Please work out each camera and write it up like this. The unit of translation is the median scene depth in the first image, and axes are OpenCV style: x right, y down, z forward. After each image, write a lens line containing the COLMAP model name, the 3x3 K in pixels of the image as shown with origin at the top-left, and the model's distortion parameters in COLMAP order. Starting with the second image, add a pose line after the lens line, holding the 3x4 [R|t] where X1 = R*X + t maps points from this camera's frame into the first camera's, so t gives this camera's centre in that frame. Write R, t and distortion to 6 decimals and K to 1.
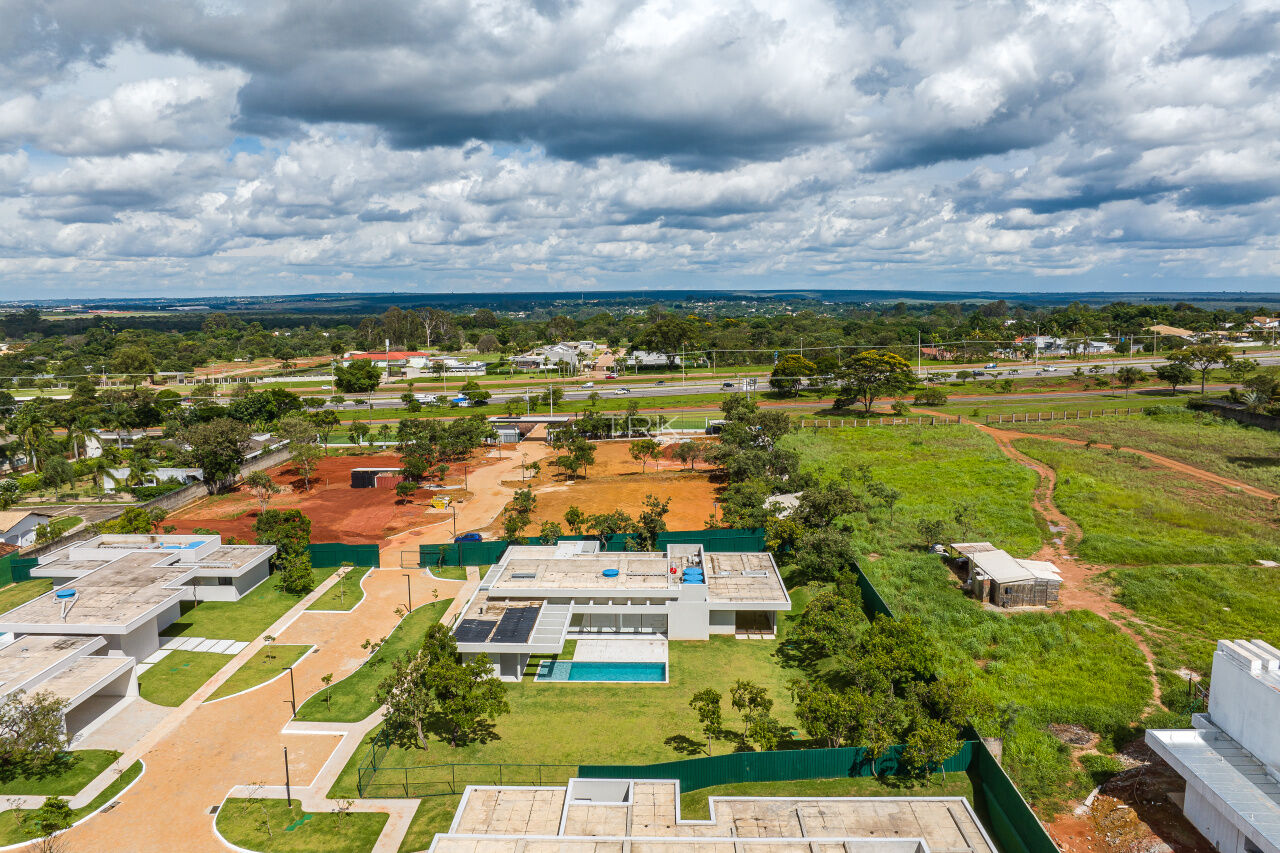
lens RADIAL K [[905.9, 0, 640.0], [0, 905.9, 426.5], [0, 0, 1]] dist [-0.039065, 0.002176]
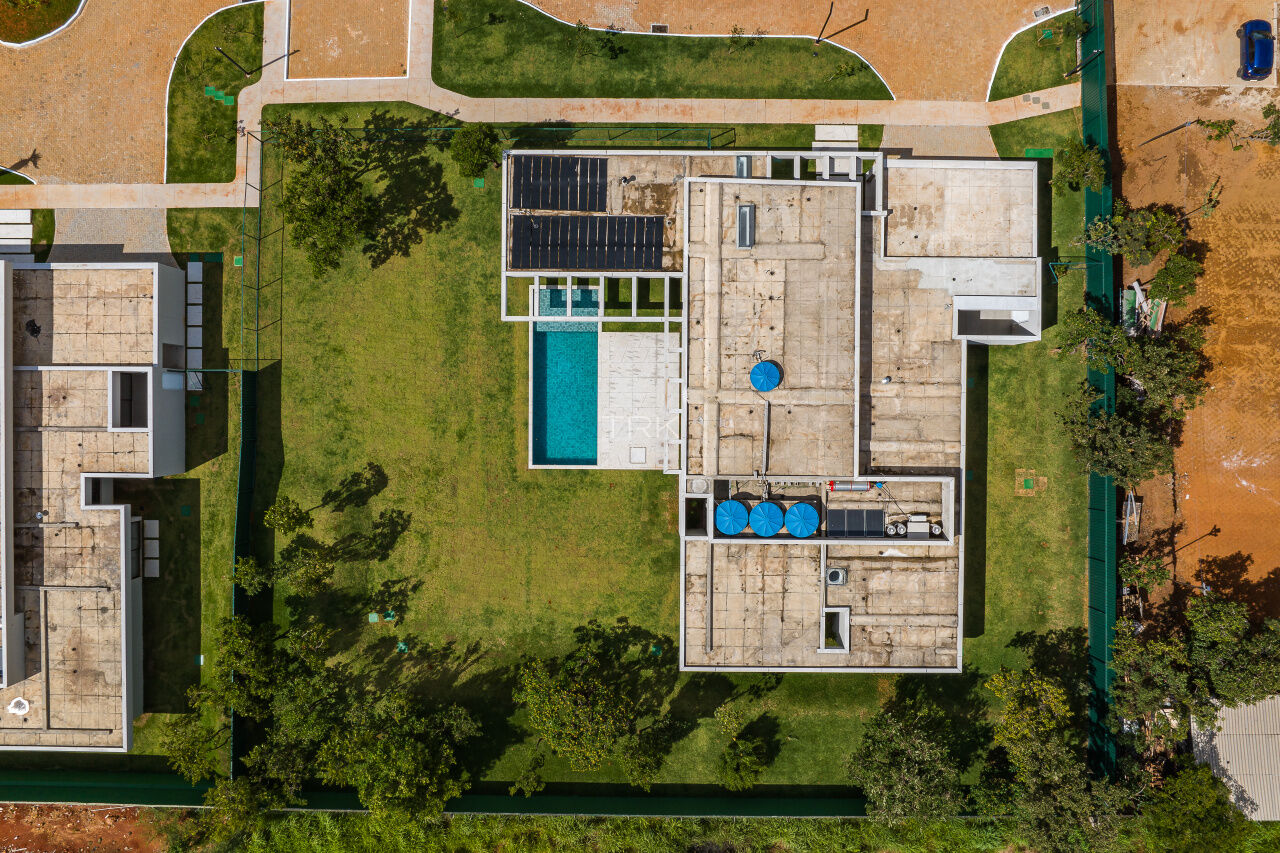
lens RADIAL K [[905.9, 0, 640.0], [0, 905.9, 426.5], [0, 0, 1]] dist [-0.039065, 0.002176]
pose [[0.017555, 0.999577, 0.023208, -0.019312], [-0.138424, -0.020558, 0.990160, -0.478939], [0.990218, -0.020595, 0.138004, 1.018958]]
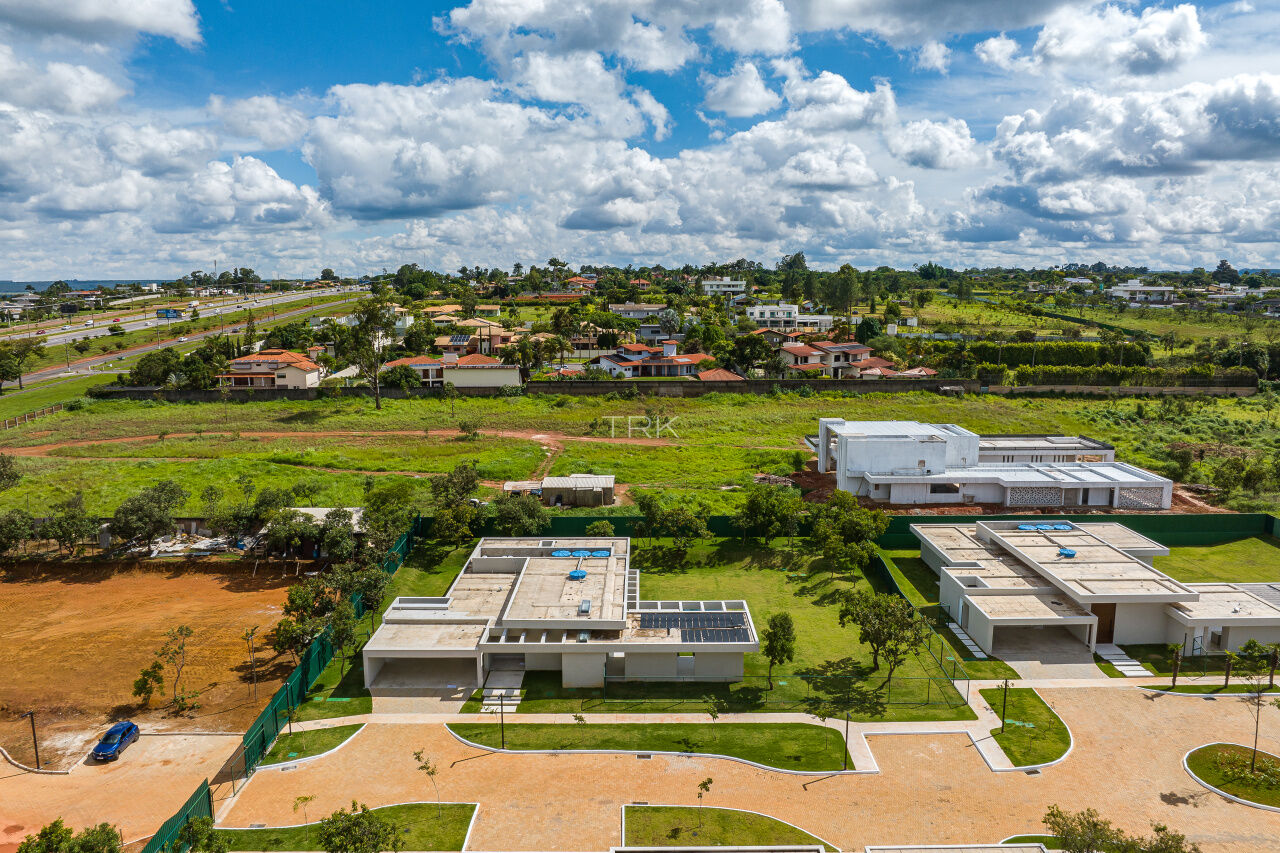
lens RADIAL K [[905.9, 0, 640.0], [0, 905.9, 426.5], [0, 0, 1]] dist [-0.039065, 0.002176]
pose [[-0.025241, -0.152578, 0.987969, -1.135942], [0.148452, 0.976754, 0.154639, -0.149429], [-0.988597, 0.150569, -0.002004, 1.107633]]
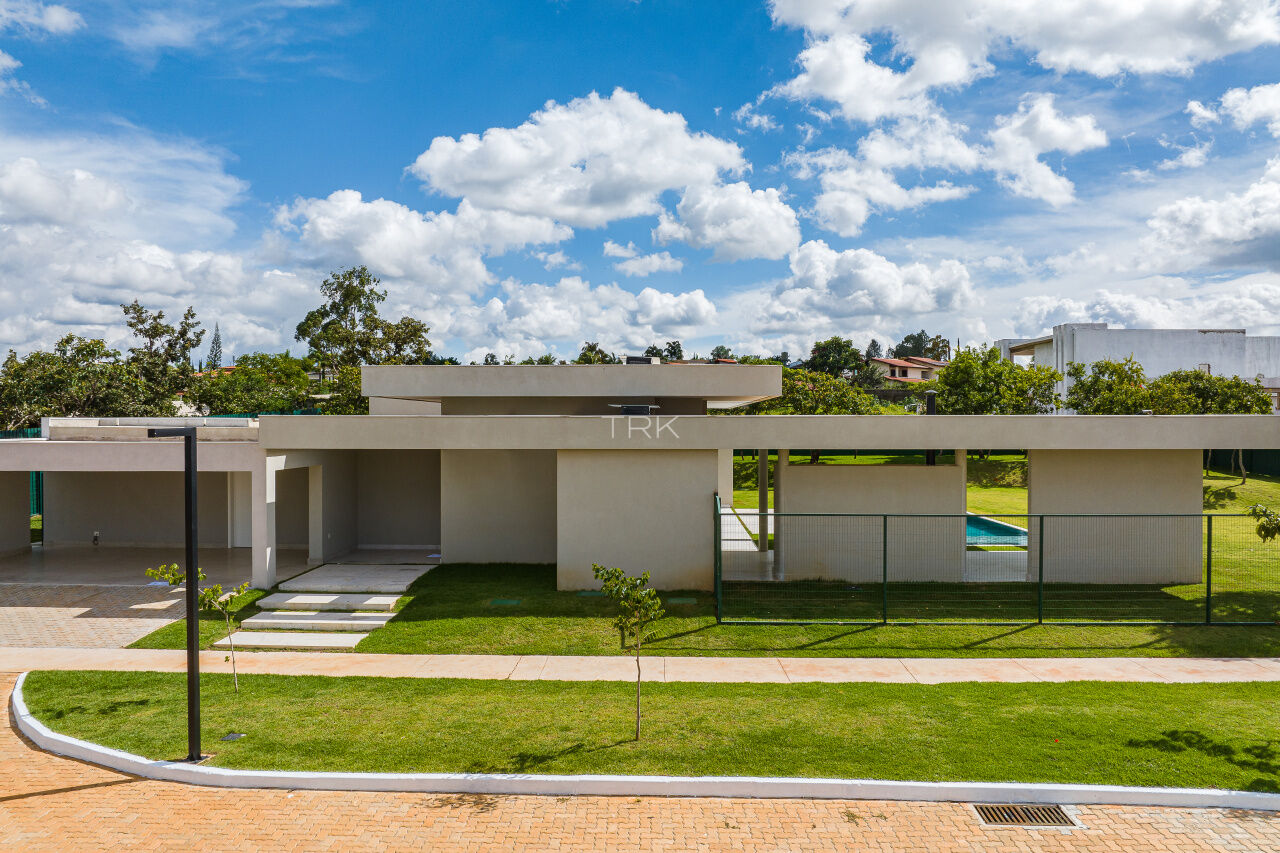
lens RADIAL K [[905.9, 0, 640.0], [0, 905.9, 426.5], [0, 0, 1]] dist [-0.039065, 0.002176]
pose [[0.009076, -0.000795, 0.999958, -0.478059], [0.145012, 0.989430, -0.000530, 0.221198], [-0.989388, 0.145011, 0.009095, 1.197310]]
